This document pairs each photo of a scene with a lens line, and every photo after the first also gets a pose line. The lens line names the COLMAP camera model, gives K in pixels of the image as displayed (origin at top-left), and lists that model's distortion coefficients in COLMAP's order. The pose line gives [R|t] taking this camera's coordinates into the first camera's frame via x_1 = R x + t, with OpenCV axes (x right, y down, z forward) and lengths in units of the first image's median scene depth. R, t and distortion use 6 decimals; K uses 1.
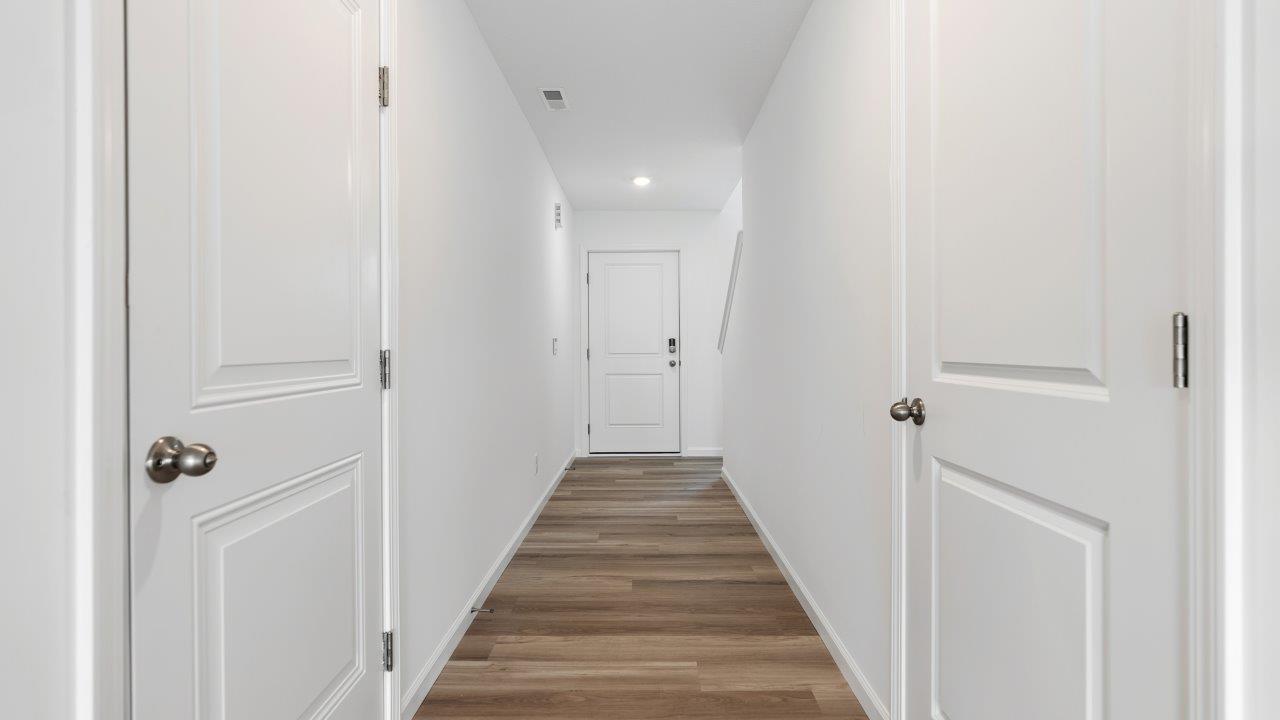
lens RADIAL K [[605.1, 0, 643.6], [0, 605.1, 354.6], [0, 0, 1]] dist [-0.010051, 0.004179]
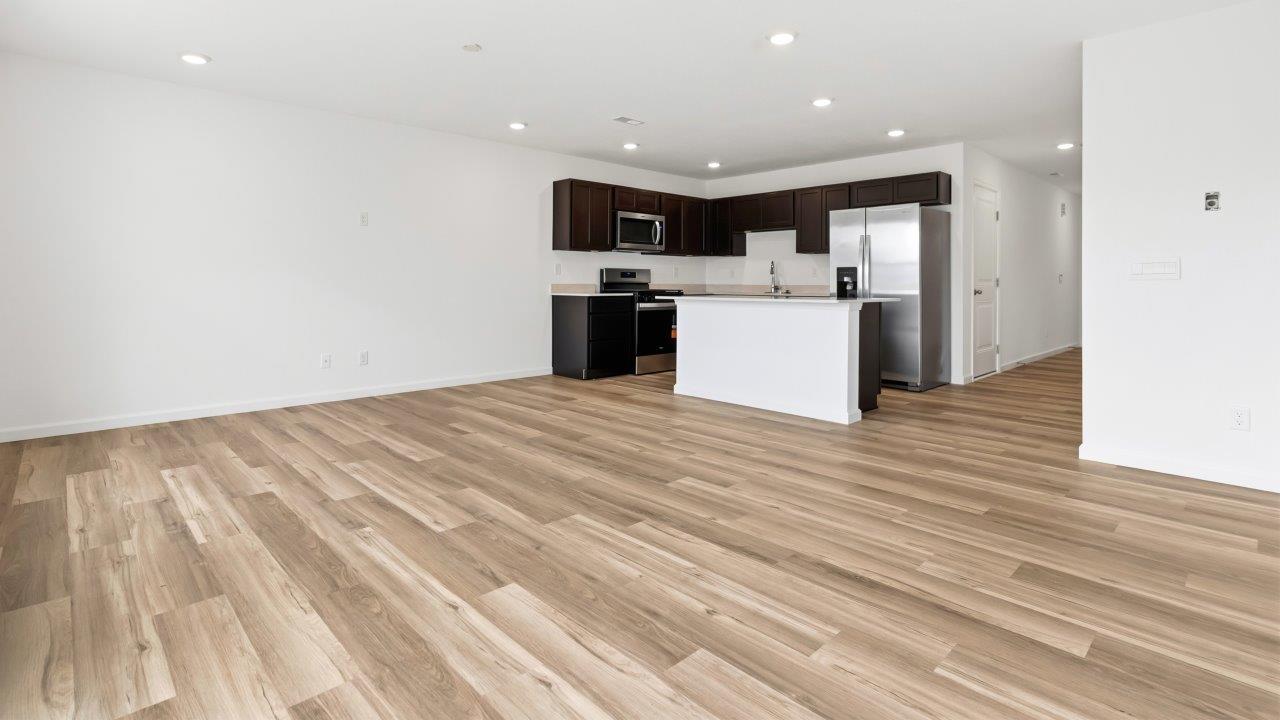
lens RADIAL K [[605.1, 0, 624.8], [0, 605.1, 279.6], [0, 0, 1]] dist [-0.010051, 0.004179]
pose [[0.686283, 0.002573, -0.727330, 0.241766], [-0.014861, 0.999835, -0.010486, 0.024976], [0.727182, 0.018005, 0.686208, -1.073988]]
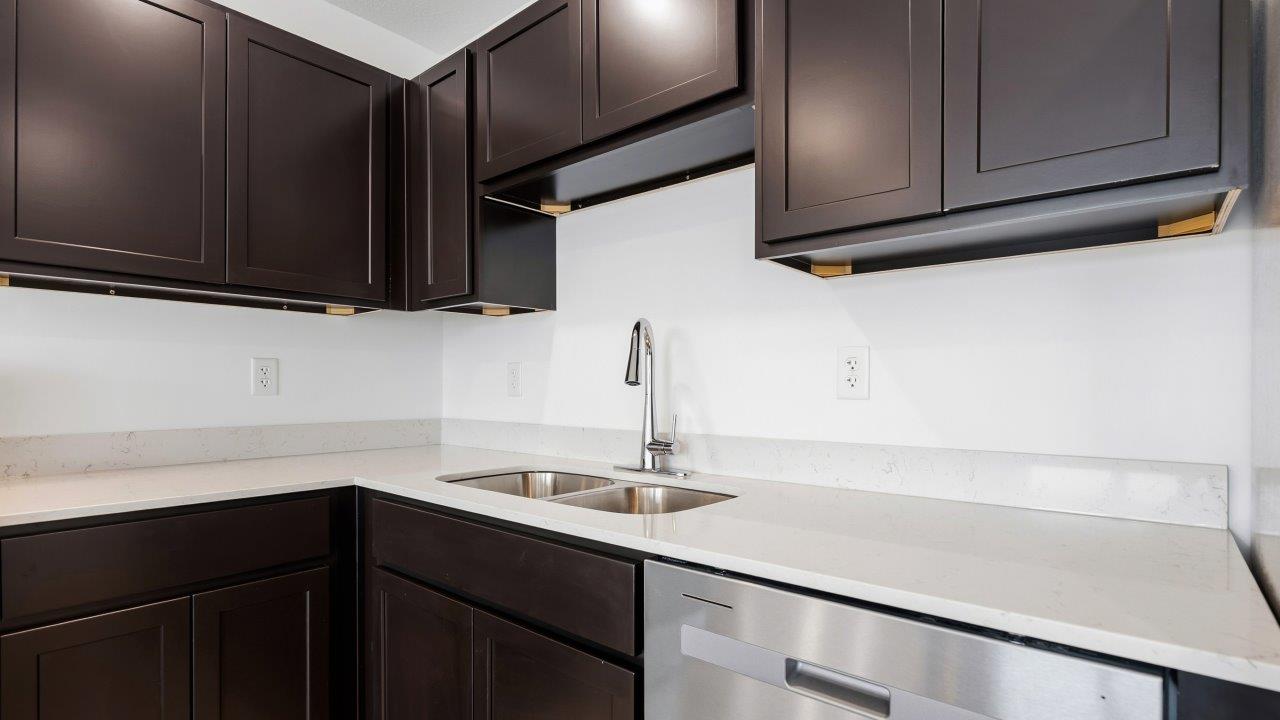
lens RADIAL K [[605.1, 0, 650.2], [0, 605.1, 389.6], [0, 0, 1]] dist [-0.010051, 0.004179]
pose [[0.770483, 0.007793, -0.637413, -0.318576], [-0.006627, 0.999969, 0.004215, -0.004321], [0.637426, 0.000977, 0.770511, -0.144530]]
